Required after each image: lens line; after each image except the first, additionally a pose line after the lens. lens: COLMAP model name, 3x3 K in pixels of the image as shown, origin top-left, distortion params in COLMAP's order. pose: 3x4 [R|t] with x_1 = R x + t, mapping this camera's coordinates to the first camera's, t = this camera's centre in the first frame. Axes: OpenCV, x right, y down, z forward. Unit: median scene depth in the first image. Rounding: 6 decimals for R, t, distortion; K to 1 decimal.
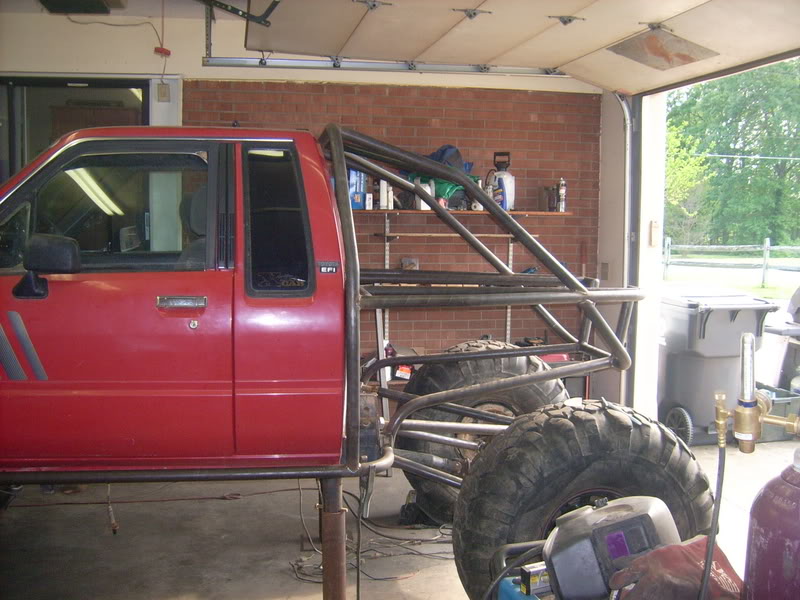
lens RADIAL K [[882.5, 0, 406.4], [0, 882.5, 300.9], [0, 0, 1]] dist [-0.106108, 0.000000]
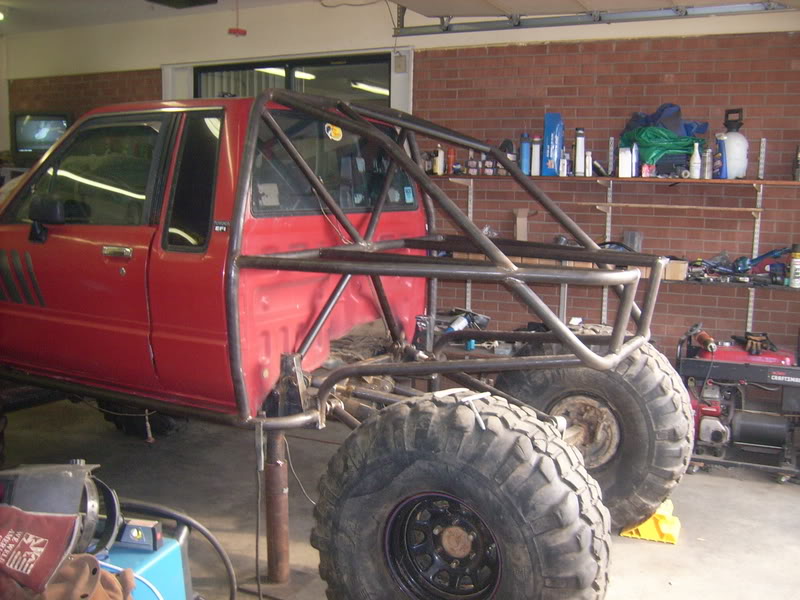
lens RADIAL K [[882.5, 0, 405.6], [0, 882.5, 295.8], [0, 0, 1]] dist [-0.106108, 0.000000]
pose [[0.785592, 0.082505, -0.613219, 0.402605], [-0.066774, 0.996587, 0.048541, -0.011481], [0.615131, 0.002813, 0.788420, 0.165898]]
